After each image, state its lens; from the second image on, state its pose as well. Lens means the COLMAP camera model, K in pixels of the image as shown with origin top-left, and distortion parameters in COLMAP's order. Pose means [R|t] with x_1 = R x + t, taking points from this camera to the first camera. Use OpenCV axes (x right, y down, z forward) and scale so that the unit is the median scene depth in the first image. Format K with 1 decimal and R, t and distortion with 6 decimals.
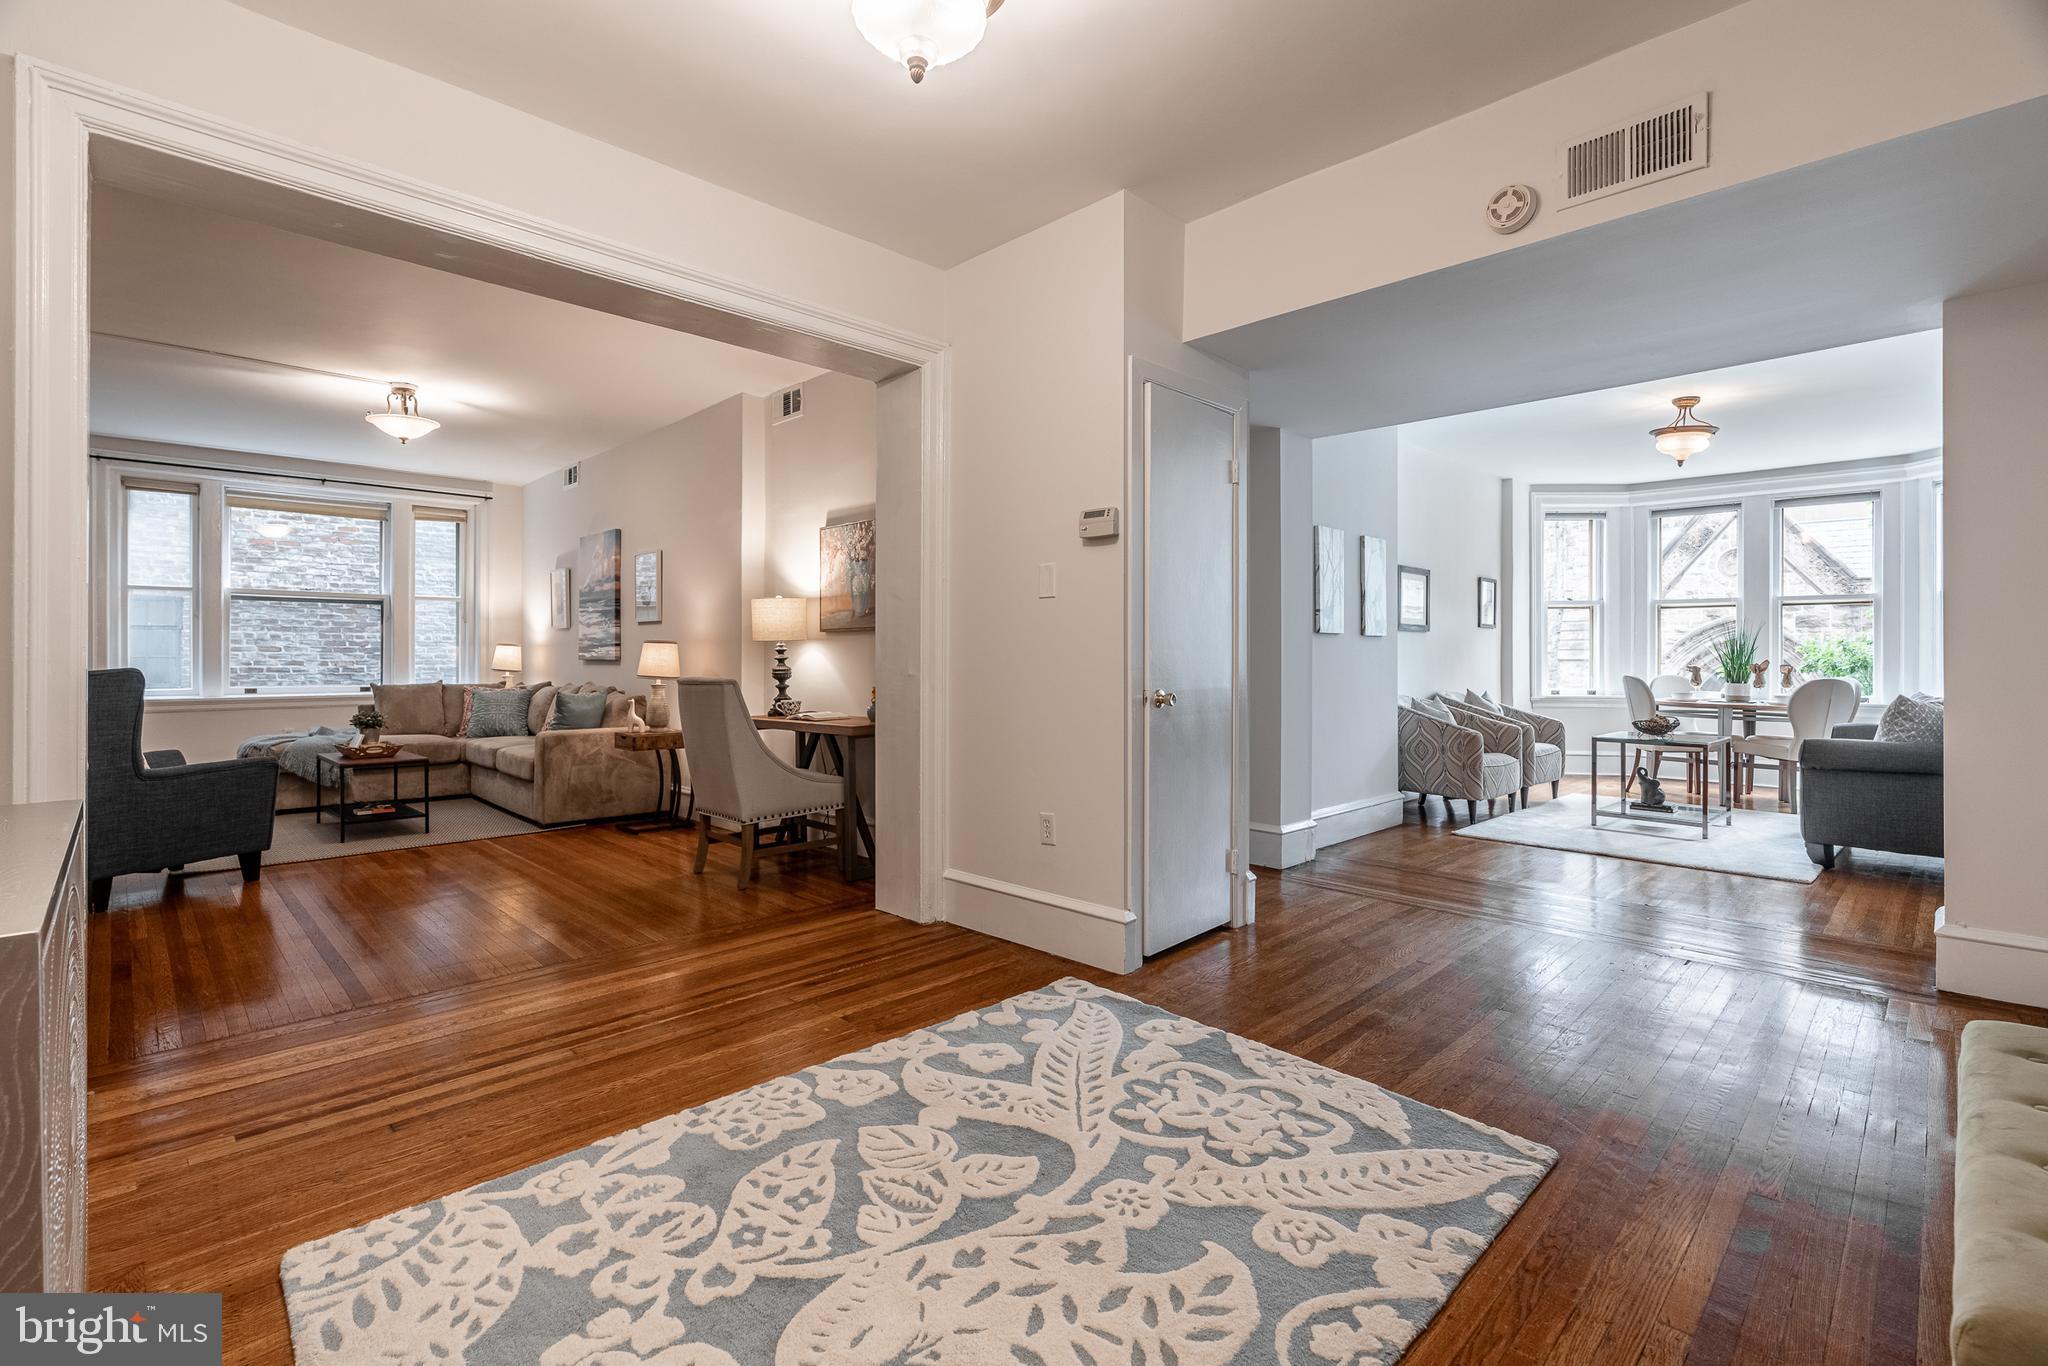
lens RADIAL K [[942.3, 0, 992.3], [0, 942.3, 651.4], [0, 0, 1]] dist [-0.007815, 0.003770]
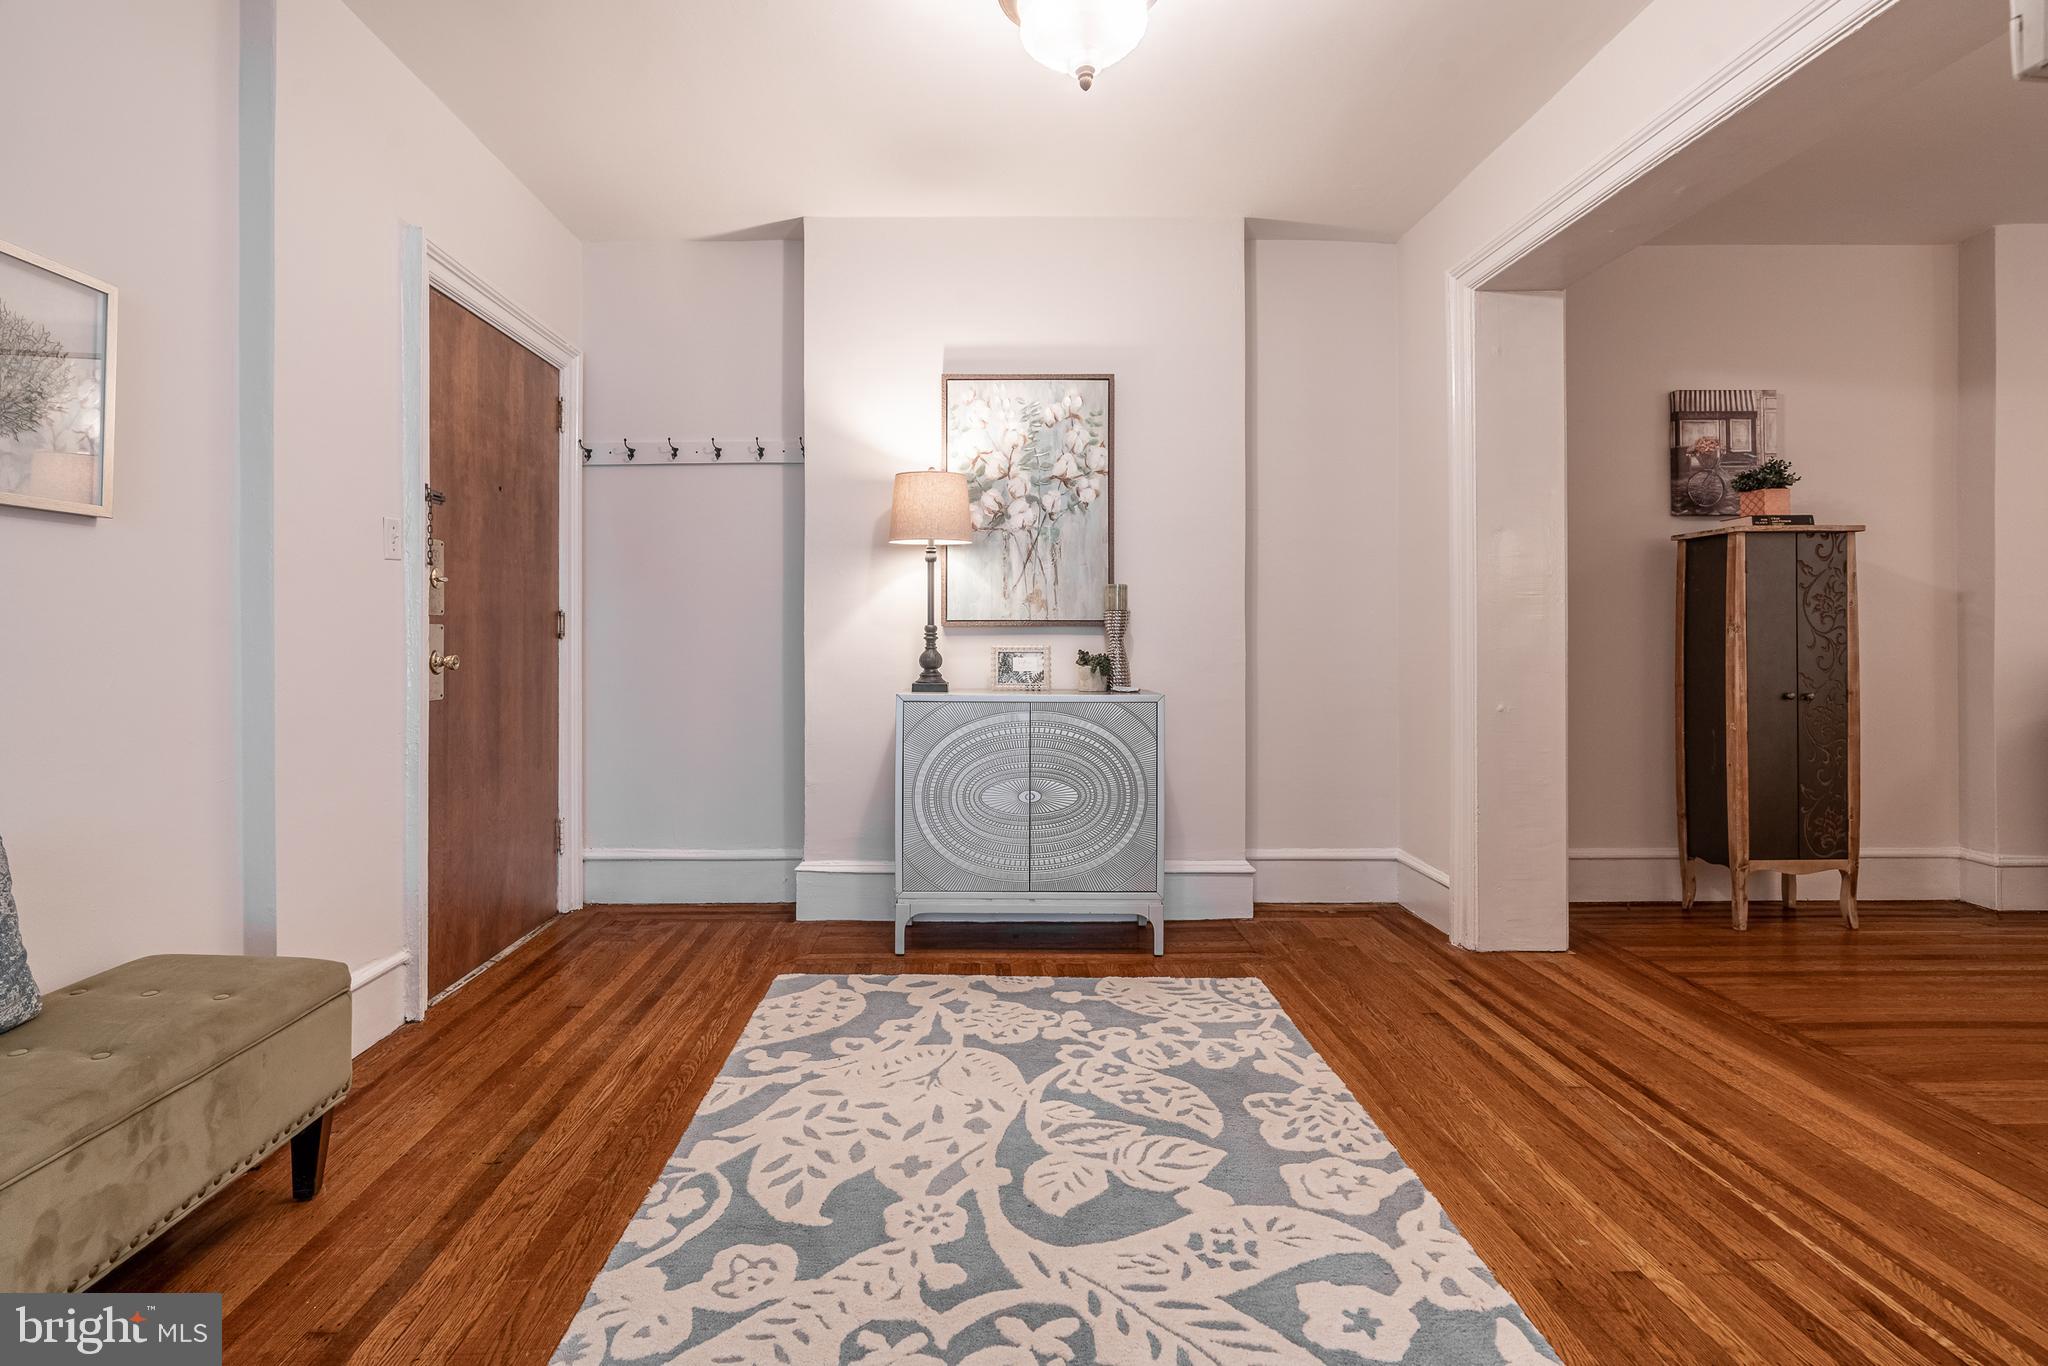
lens RADIAL K [[942.3, 0, 992.2], [0, 942.3, 632.1], [0, 0, 1]] dist [-0.007815, 0.003770]
pose [[-0.677728, -0.003081, -0.735306, 0.735714], [0.005726, 0.999939, -0.009467, 0.016292], [0.735290, -0.010627, -0.677669, 1.579242]]
